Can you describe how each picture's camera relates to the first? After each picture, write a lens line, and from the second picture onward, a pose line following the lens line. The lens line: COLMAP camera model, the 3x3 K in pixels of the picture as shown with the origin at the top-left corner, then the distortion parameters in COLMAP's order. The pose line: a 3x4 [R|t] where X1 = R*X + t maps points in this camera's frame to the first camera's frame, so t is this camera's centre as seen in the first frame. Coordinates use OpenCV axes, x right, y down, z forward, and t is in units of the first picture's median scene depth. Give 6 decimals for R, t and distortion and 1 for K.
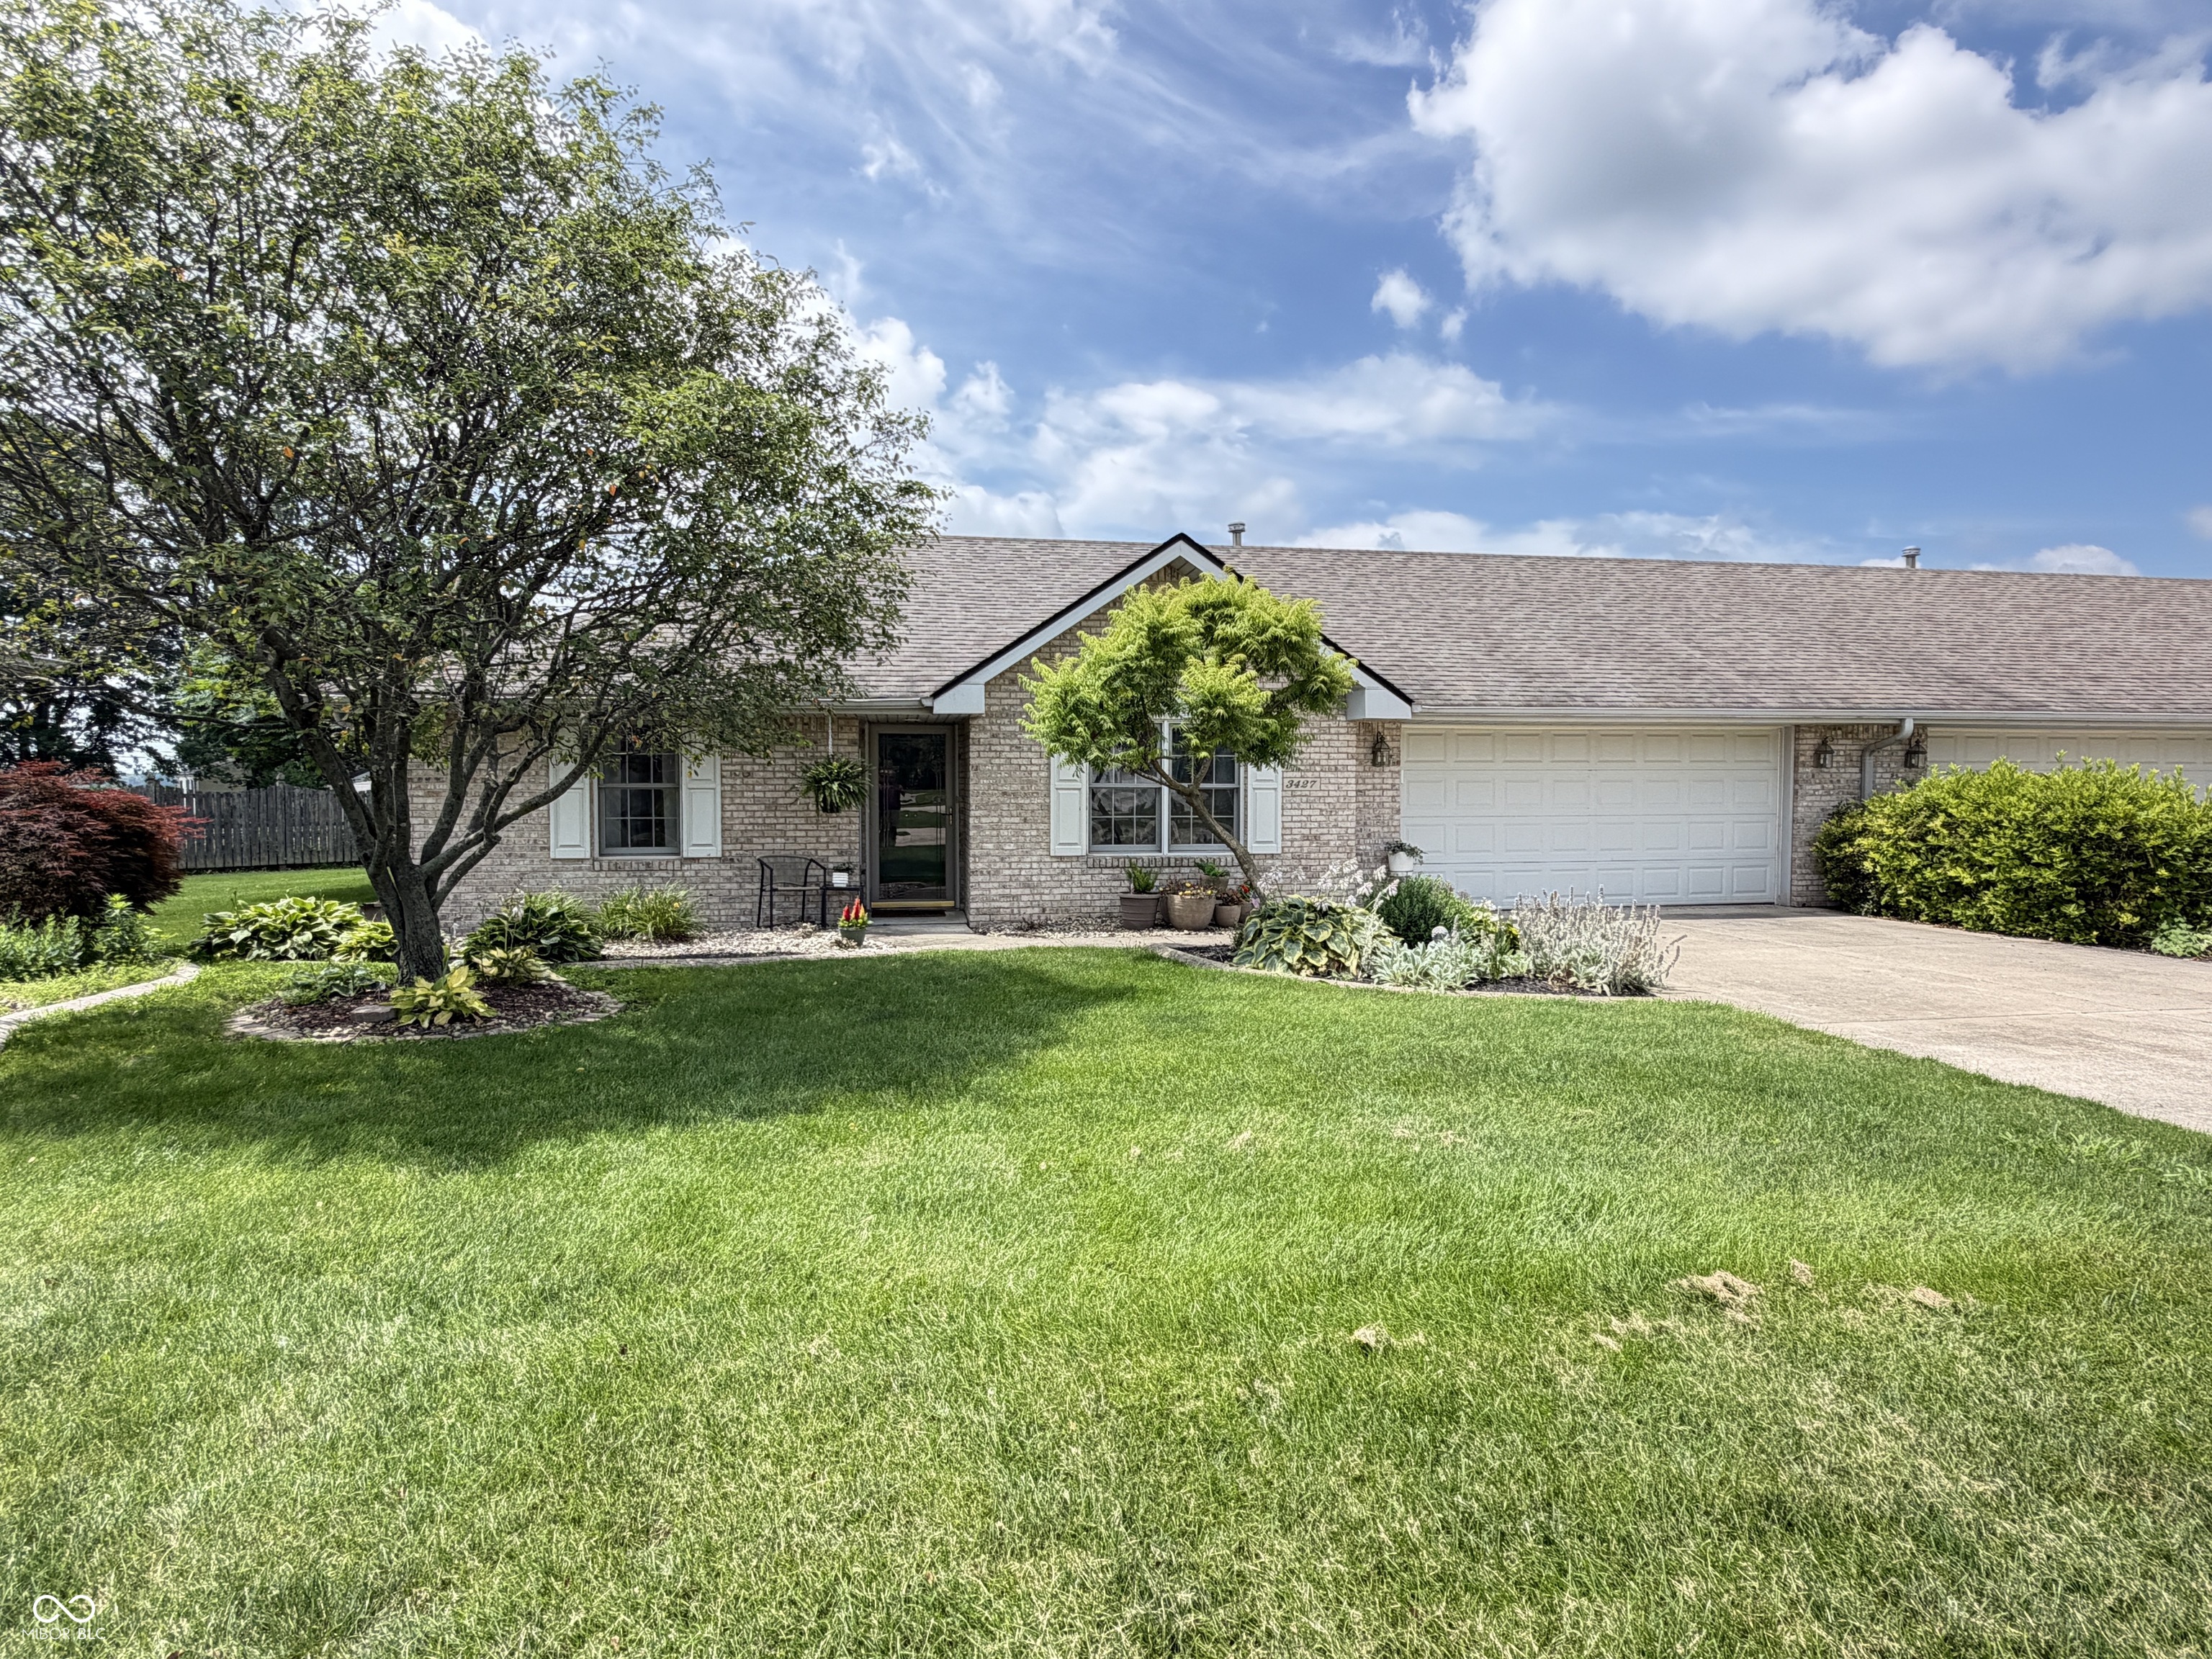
lens RADIAL K [[1217.1, 0, 1103.0], [0, 1217.1, 833.5], [0, 0, 1]] dist [0.011465, 0.001470]
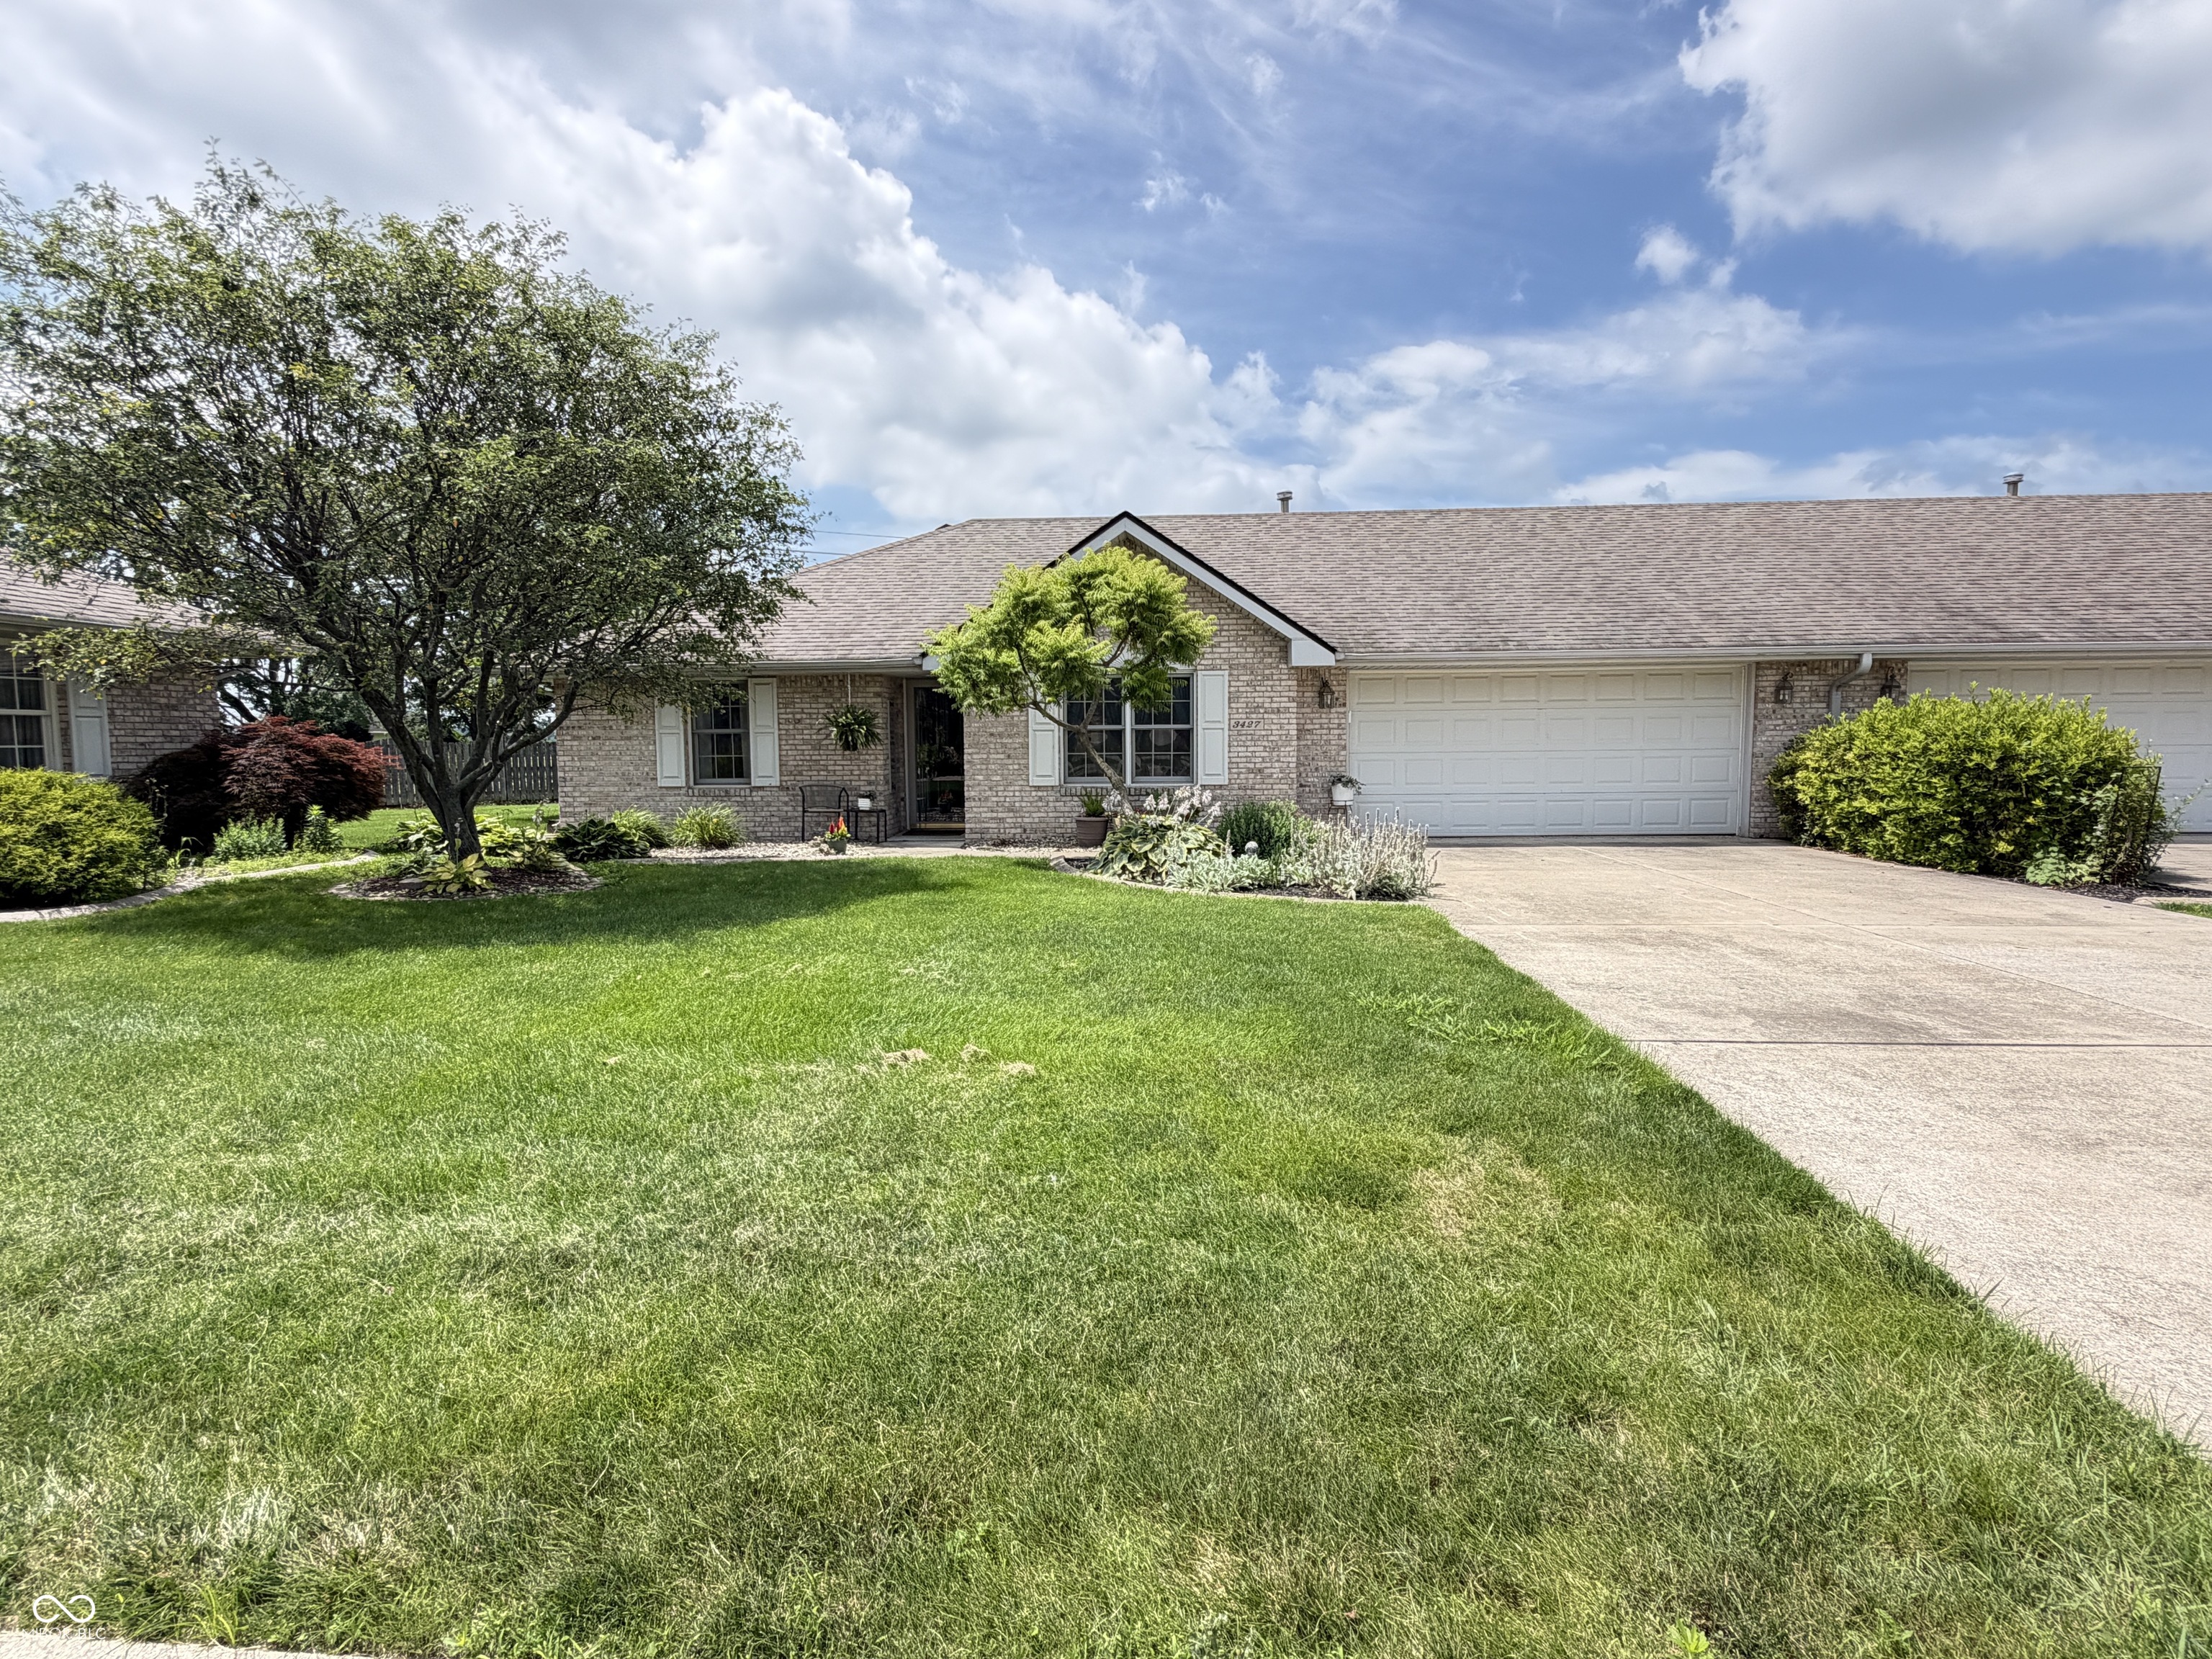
lens RADIAL K [[1109.0, 0, 1105.5], [0, 1109.0, 829.1], [0, 0, 1]] dist [0.006780, -0.000840]
pose [[0.971960, 0.011240, -0.234878, 0.285288], [-0.000559, 0.998965, 0.045493, 0.010882], [0.235146, -0.044086, 0.970960, -0.055472]]
